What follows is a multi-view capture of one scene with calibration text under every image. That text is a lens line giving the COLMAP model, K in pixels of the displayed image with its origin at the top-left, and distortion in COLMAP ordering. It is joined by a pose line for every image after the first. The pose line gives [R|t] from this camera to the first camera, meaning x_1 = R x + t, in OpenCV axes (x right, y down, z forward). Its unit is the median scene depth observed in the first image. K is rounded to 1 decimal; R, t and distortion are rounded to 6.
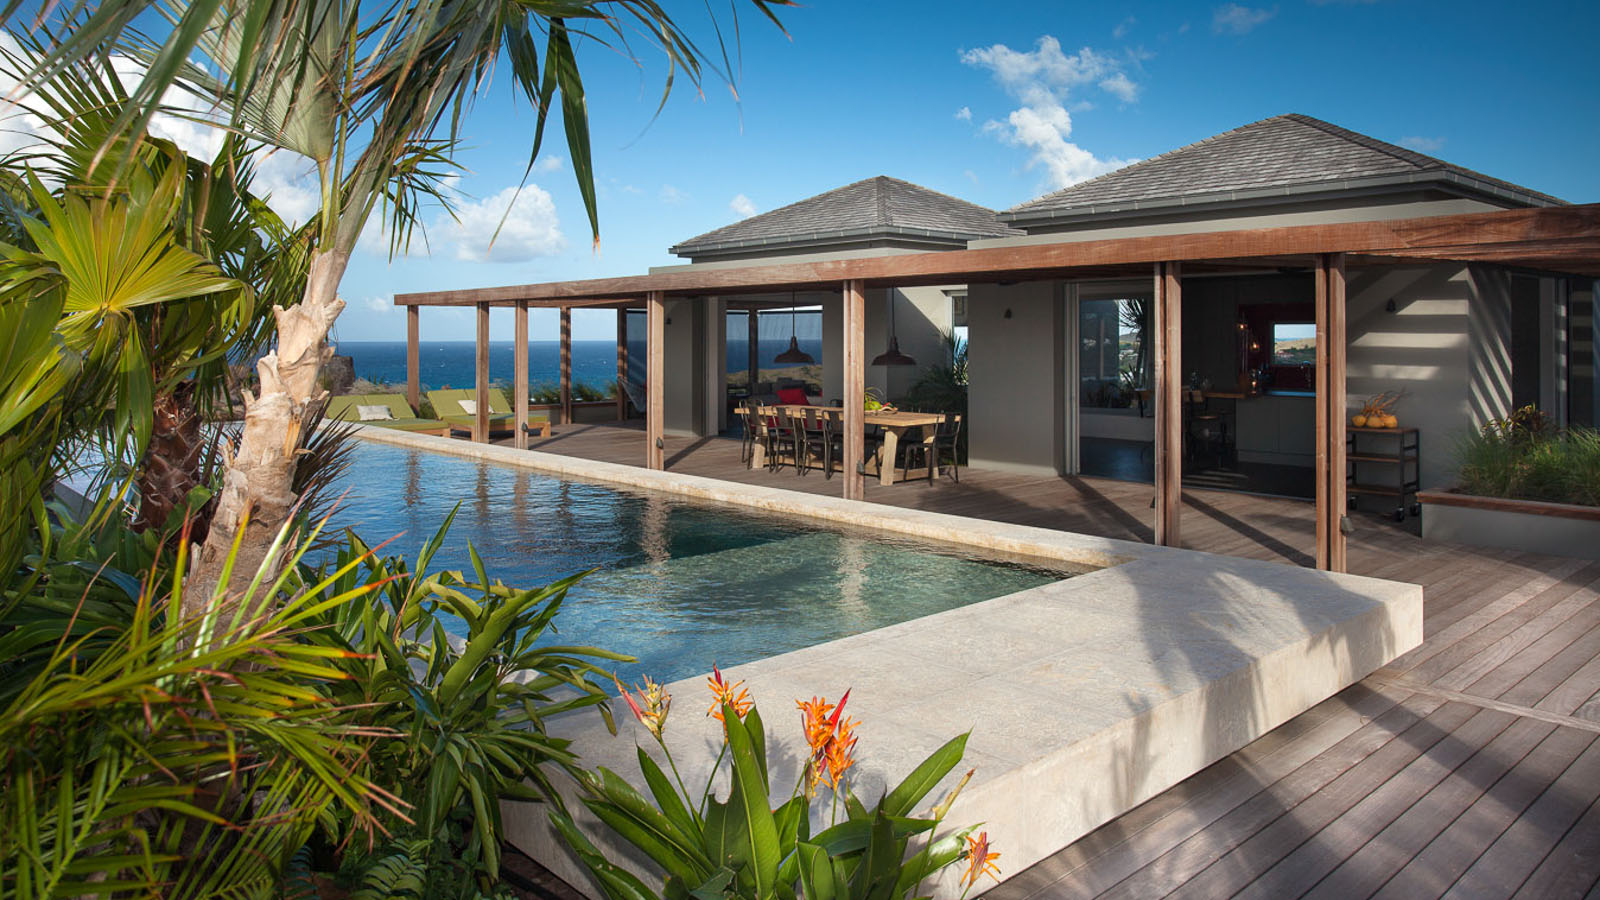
lens RADIAL K [[1088.8, 0, 800.0], [0, 1088.8, 450.0], [0, 0, 1]] dist [0.000007, -0.000040]
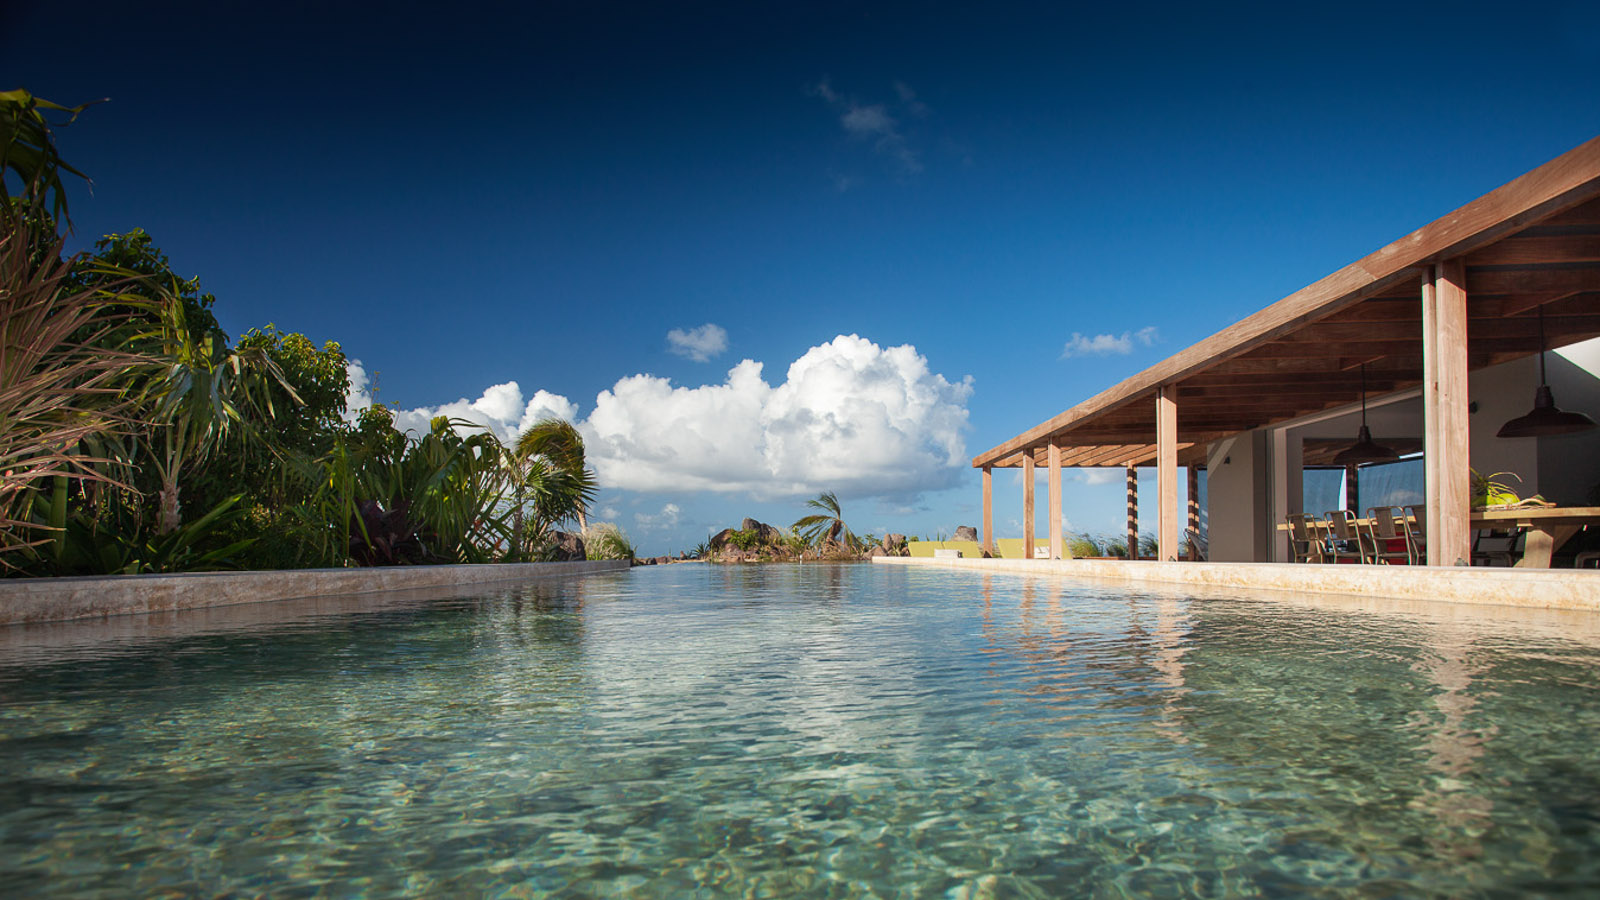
lens RADIAL K [[919.2, 0, 800.0], [0, 919.2, 450.0], [0, 0, 1]] dist [0.002546, 0.000732]
pose [[0.828704, -0.027547, -0.559009, 0.037287], [-0.067326, 0.986629, -0.148426, 0.035384], [0.555623, 0.160637, 0.815769, 0.429328]]
